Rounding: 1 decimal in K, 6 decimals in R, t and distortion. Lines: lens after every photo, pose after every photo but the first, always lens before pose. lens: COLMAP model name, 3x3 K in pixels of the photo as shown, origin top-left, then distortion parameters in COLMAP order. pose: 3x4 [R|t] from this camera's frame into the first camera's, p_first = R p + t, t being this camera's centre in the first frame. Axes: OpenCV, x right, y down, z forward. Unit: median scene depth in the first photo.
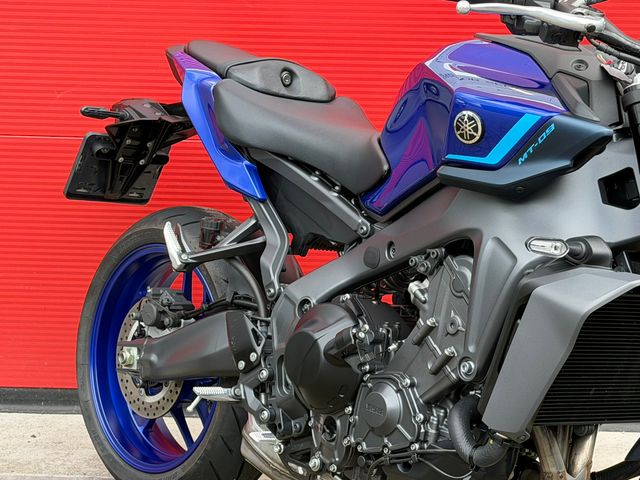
lens RADIAL K [[1572.9, 0, 312.1], [0, 1572.9, 249.5], [0, 0, 1]] dist [0.143875, 0.000000]
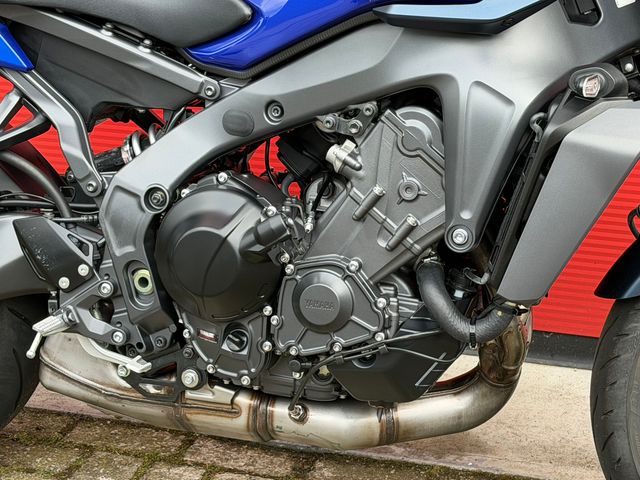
lens RADIAL K [[1572.9, 0, 319.5], [0, 1572.9, 254.8], [0, 0, 1]] dist [0.143875, 0.000000]
pose [[0.834438, -0.221440, 0.504656, -0.361073], [0.135512, 0.970051, 0.201587, -0.089268], [-0.534181, -0.099825, 0.839455, 0.285838]]
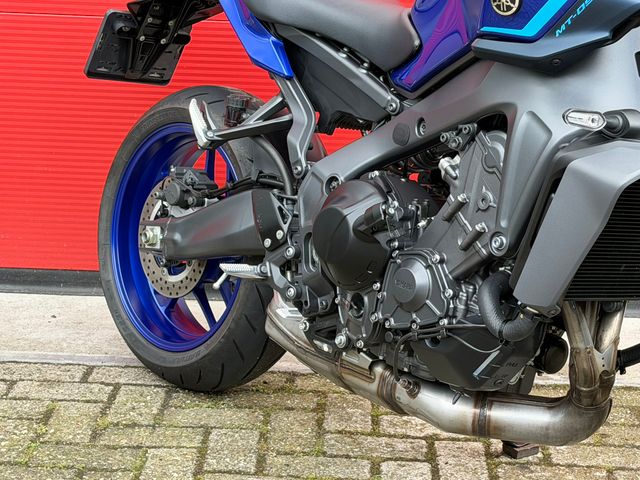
lens RADIAL K [[1572.9, 0, 319.4], [0, 1572.9, 257.1], [0, 0, 1]] dist [0.143875, 0.000000]
pose [[0.999942, 0.009588, 0.004882, -0.018007], [-0.009892, 0.997732, 0.066574, 0.016858], [-0.004233, -0.066619, 0.997770, 0.003245]]
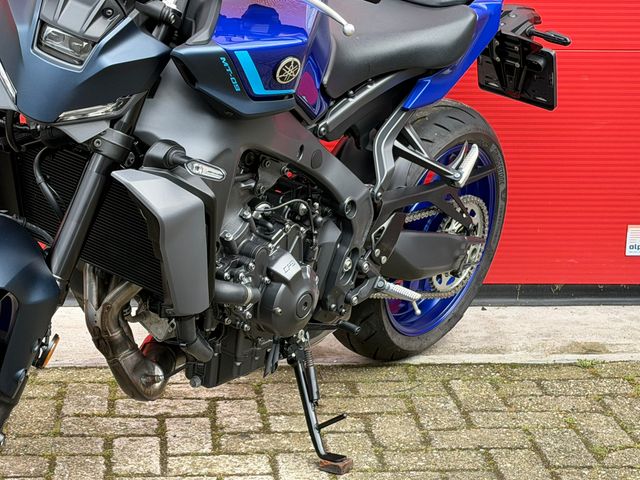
lens RADIAL K [[1572.9, 0, 311.4], [0, 1572.9, 256.3], [0, 0, 1]] dist [0.143875, 0.000000]
pose [[0.991554, -0.026582, 0.126941, 0.033116], [0.021504, 0.998919, 0.041204, 0.049062], [-0.127899, -0.038126, 0.991054, -0.112432]]
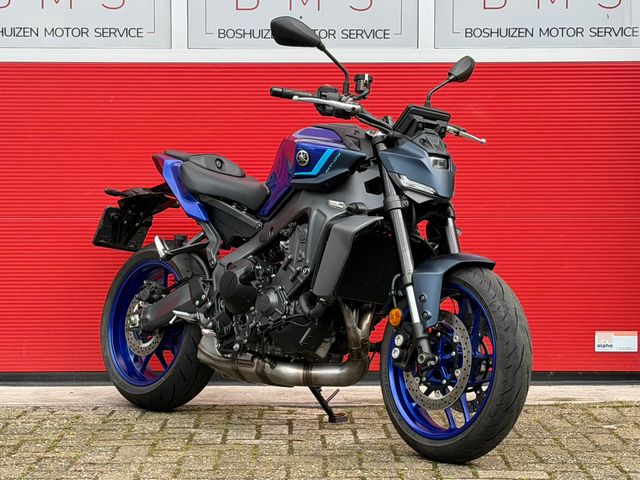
lens RADIAL K [[1572.9, 0, 320.1], [0, 1572.9, 238.2], [0, 0, 1]] dist [0.143875, 0.000000]
pose [[0.998706, -0.019340, 0.047038, 0.016884], [0.027171, 0.984718, -0.172023, 0.354530], [-0.042992, 0.173079, 0.983969, -0.972080]]
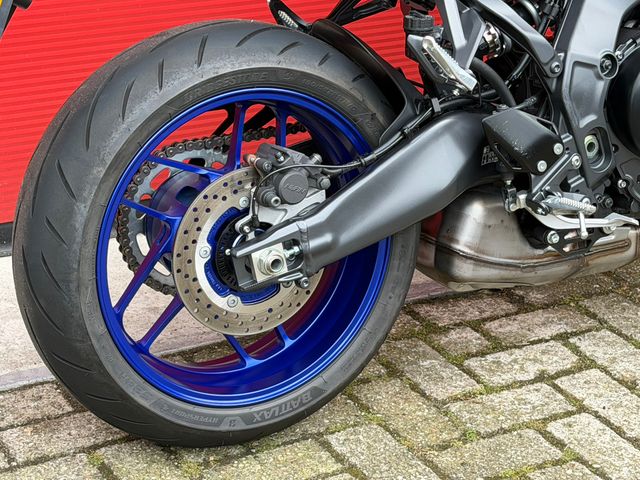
lens RADIAL K [[1572.9, 0, 319.4], [0, 1572.9, 241.9], [0, 0, 1]] dist [0.143875, 0.000000]
pose [[0.179187, -0.441757, 0.879058, -0.860774], [0.149375, 0.895377, 0.419509, -0.270111], [-0.972409, 0.056138, 0.226427, 1.000012]]
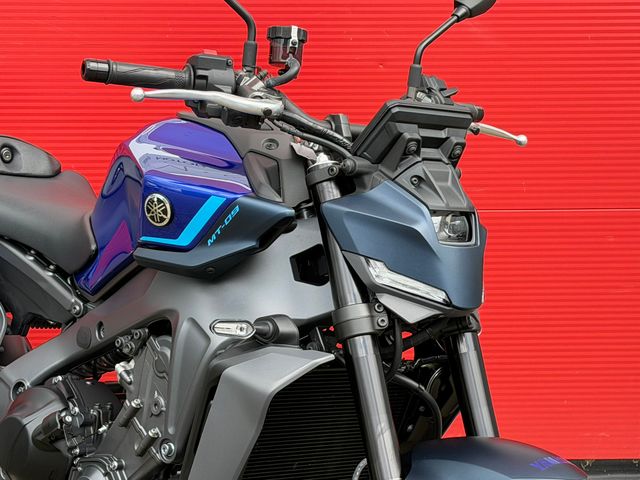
lens RADIAL K [[1572.9, 0, 314.8], [0, 1572.9, 250.9], [0, 0, 1]] dist [0.143875, 0.000000]
pose [[0.993897, -0.034261, 0.104853, 0.081380], [0.036743, 0.999086, -0.021833, -0.022886], [-0.104009, 0.025552, 0.994248, -0.006441]]
